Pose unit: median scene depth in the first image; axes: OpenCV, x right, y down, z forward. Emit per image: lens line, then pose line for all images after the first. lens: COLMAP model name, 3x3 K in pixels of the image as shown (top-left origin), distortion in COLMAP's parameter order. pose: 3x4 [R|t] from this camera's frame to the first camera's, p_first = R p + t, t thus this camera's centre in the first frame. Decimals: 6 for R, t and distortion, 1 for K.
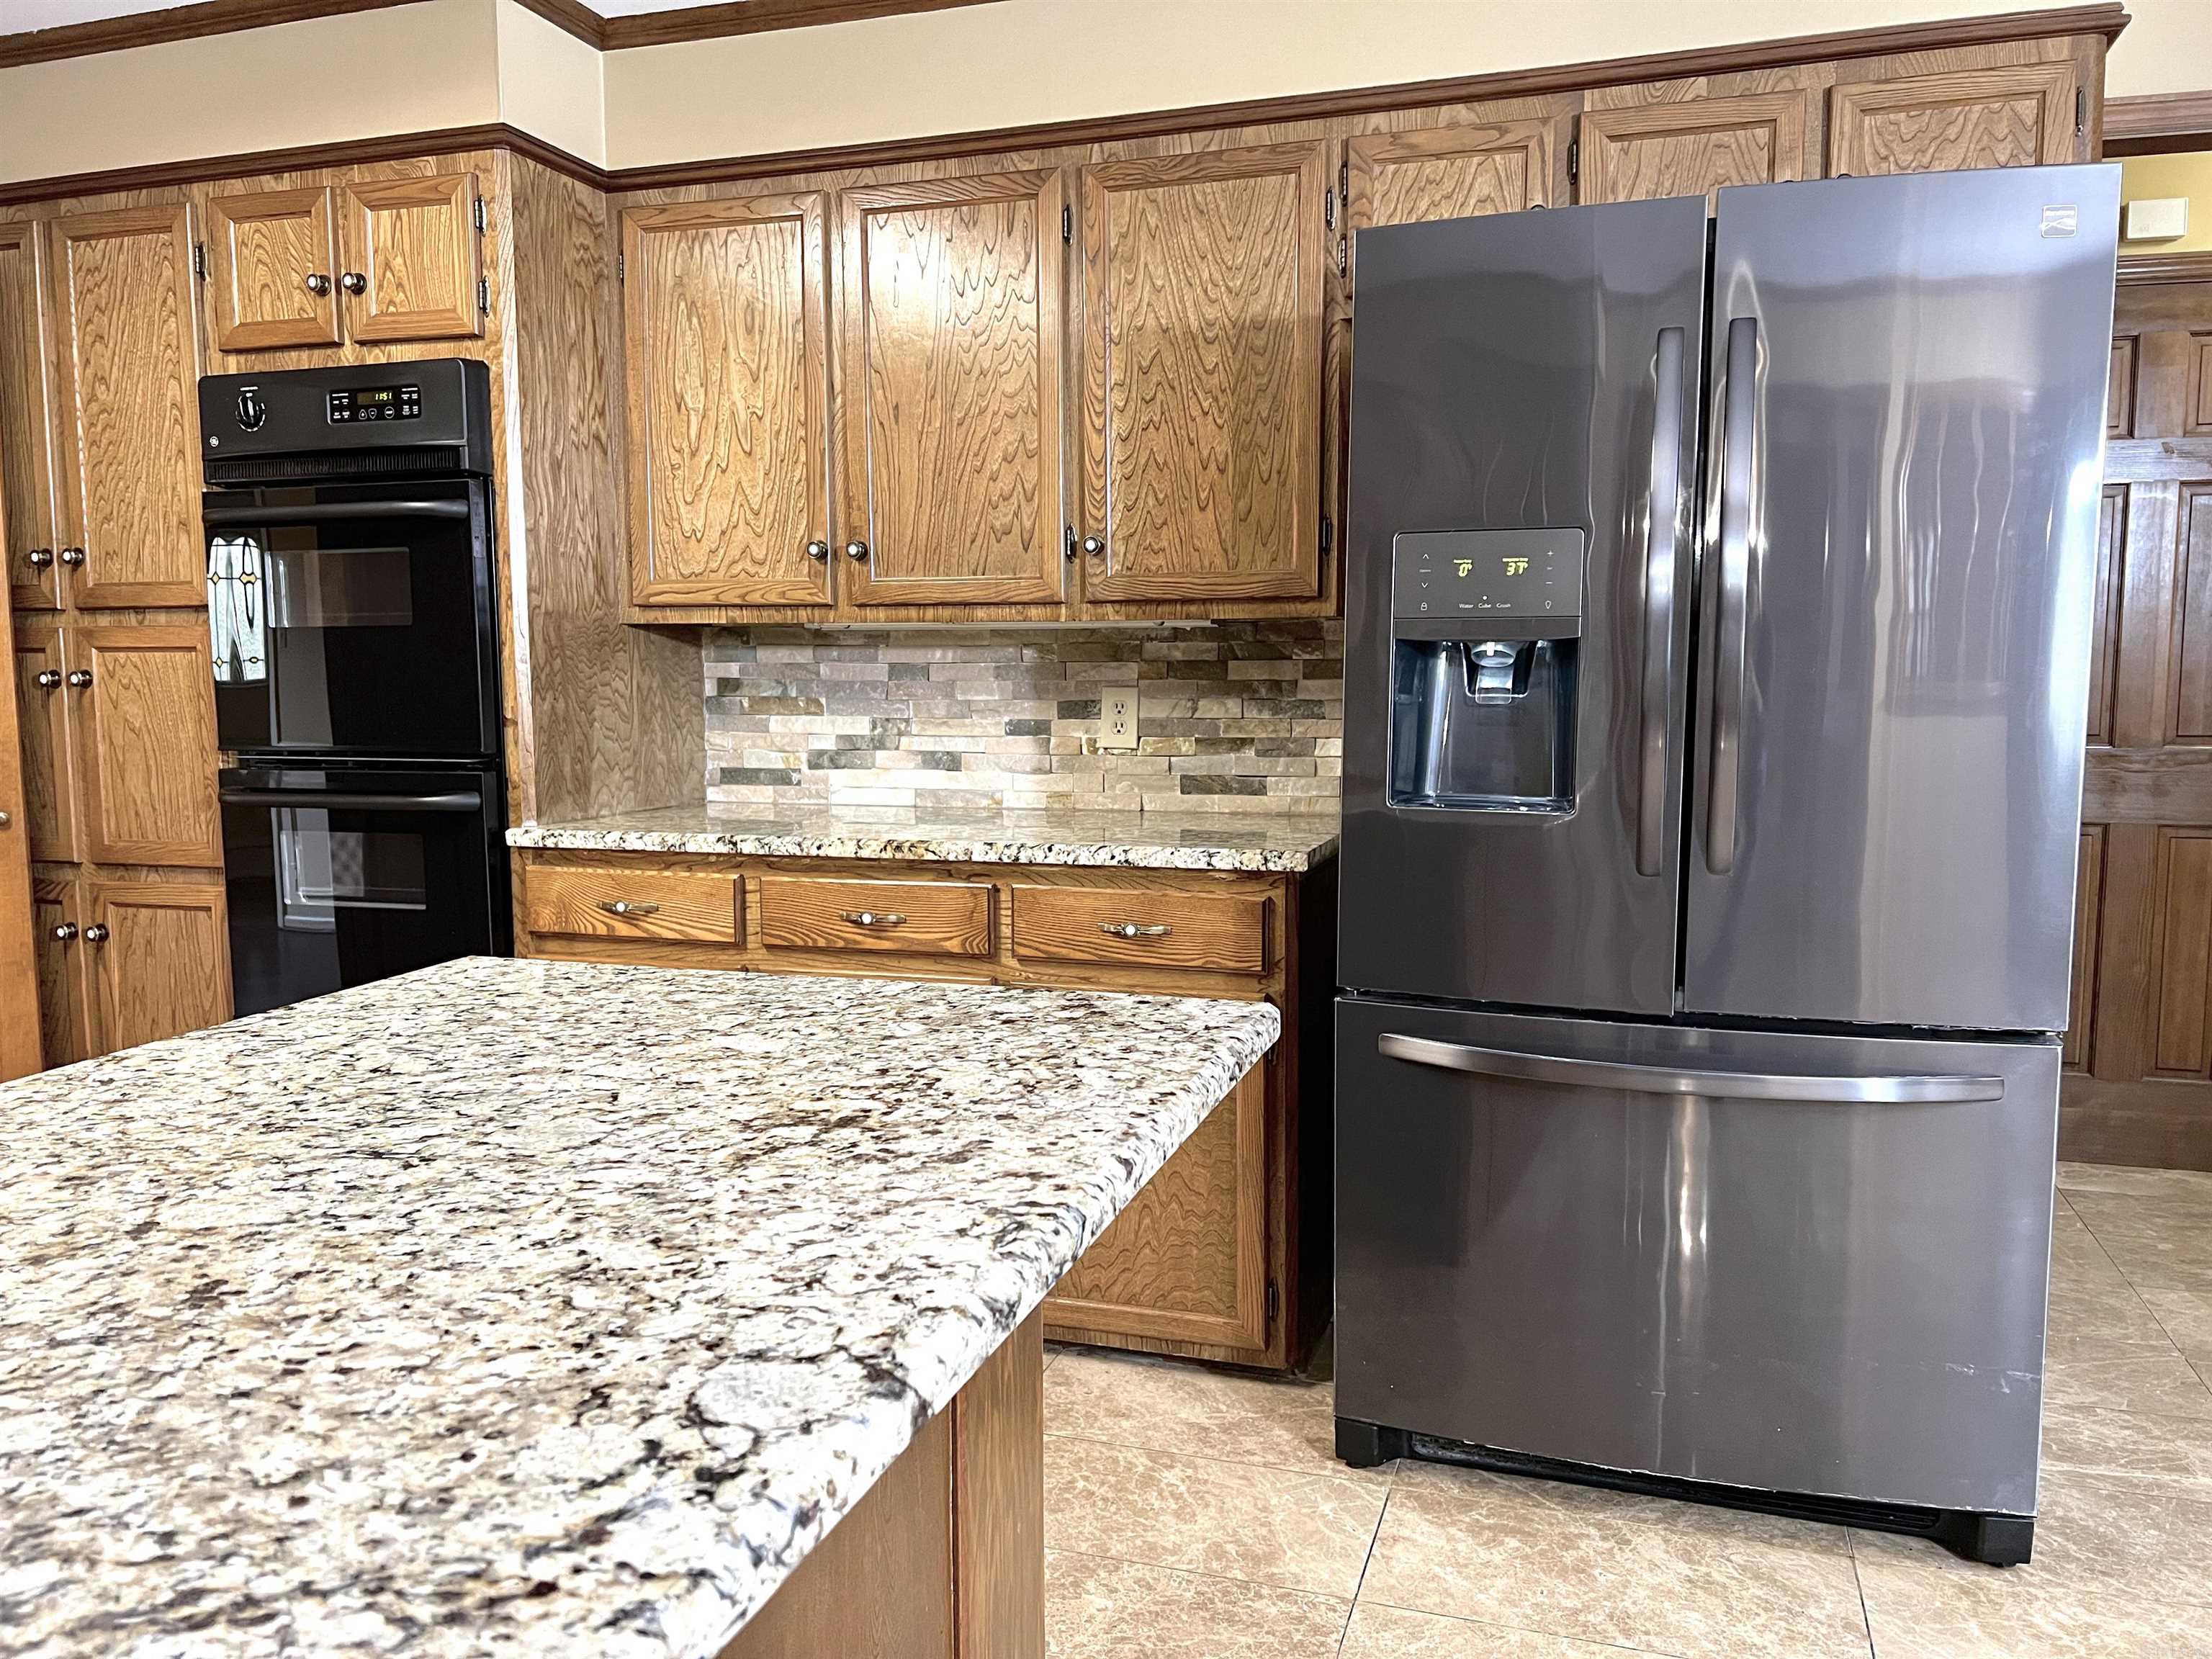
lens RADIAL K [[1664.6, 0, 1107.3], [0, 1664.6, 838.6], [0, 0, 1]] dist [0.036770, -0.031488]
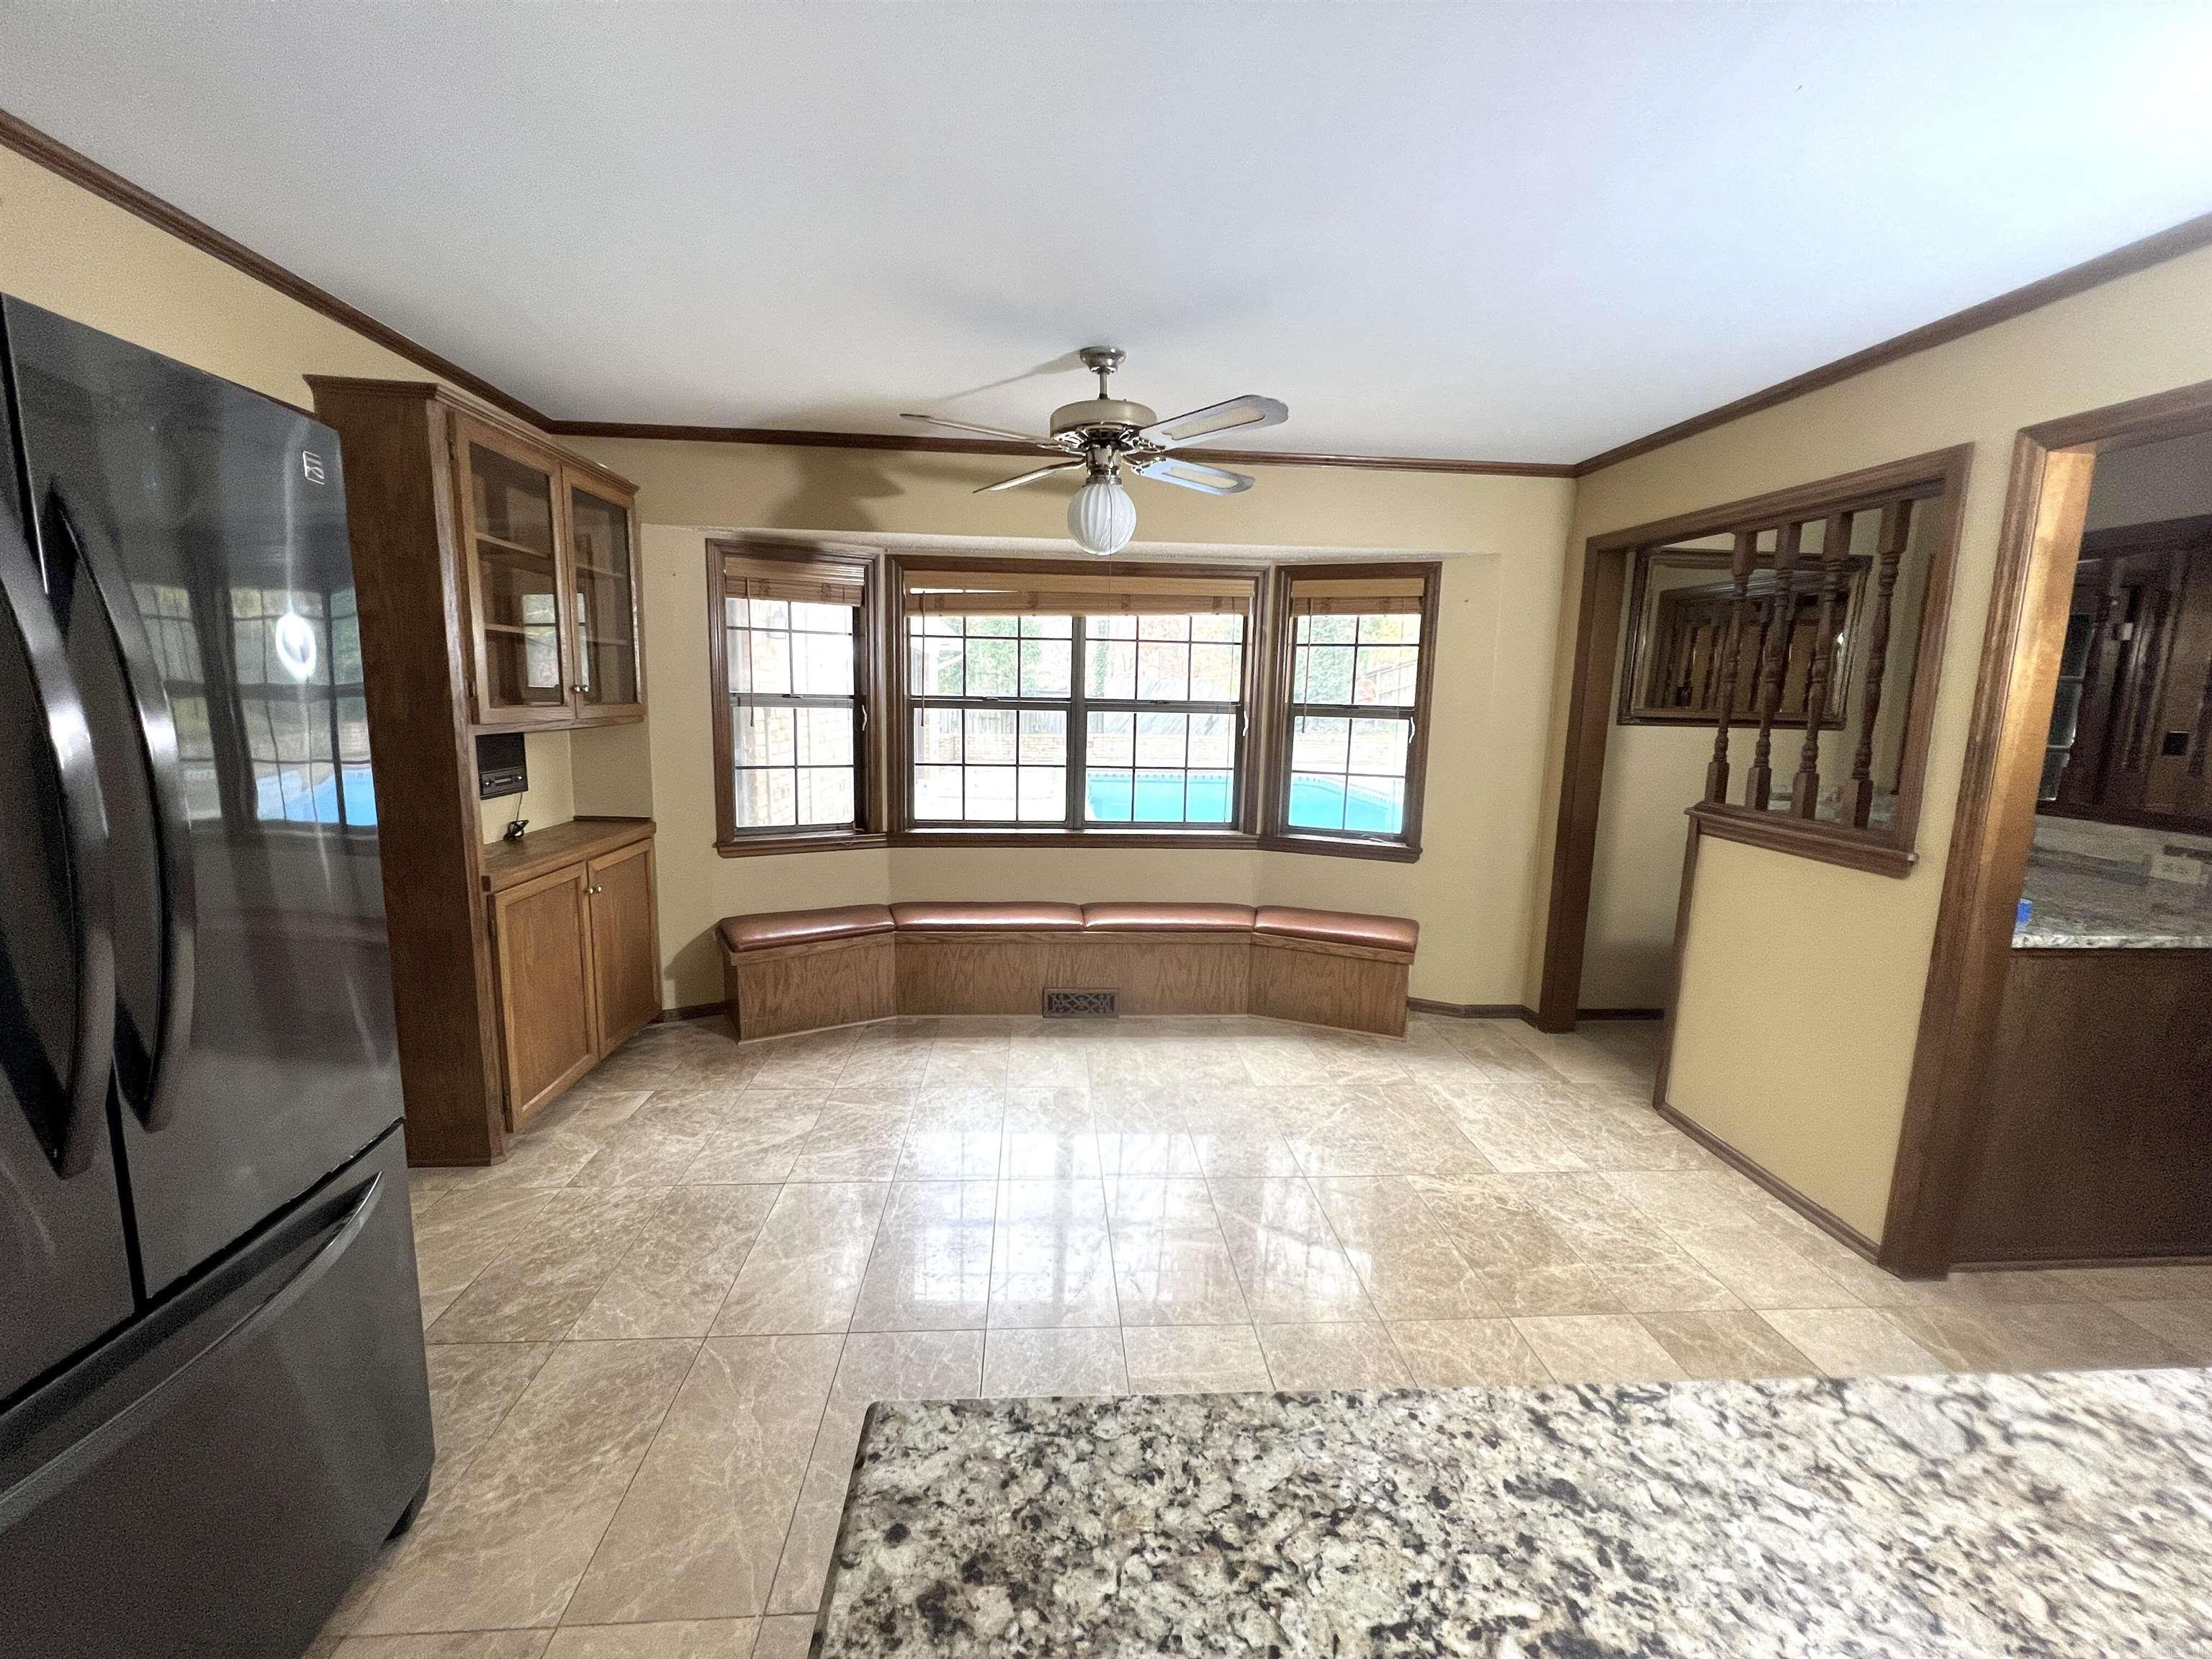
lens RADIAL K [[888.1, 0, 1109.3], [0, 888.1, 822.1], [0, 0, 1]] dist [-0.000457, 0.000263]
pose [[-0.382109, -0.143683, 0.912879, -0.584254], [0.074562, 0.979825, 0.185429, -0.492812], [-0.921104, 0.138920, -0.363687, 1.840288]]
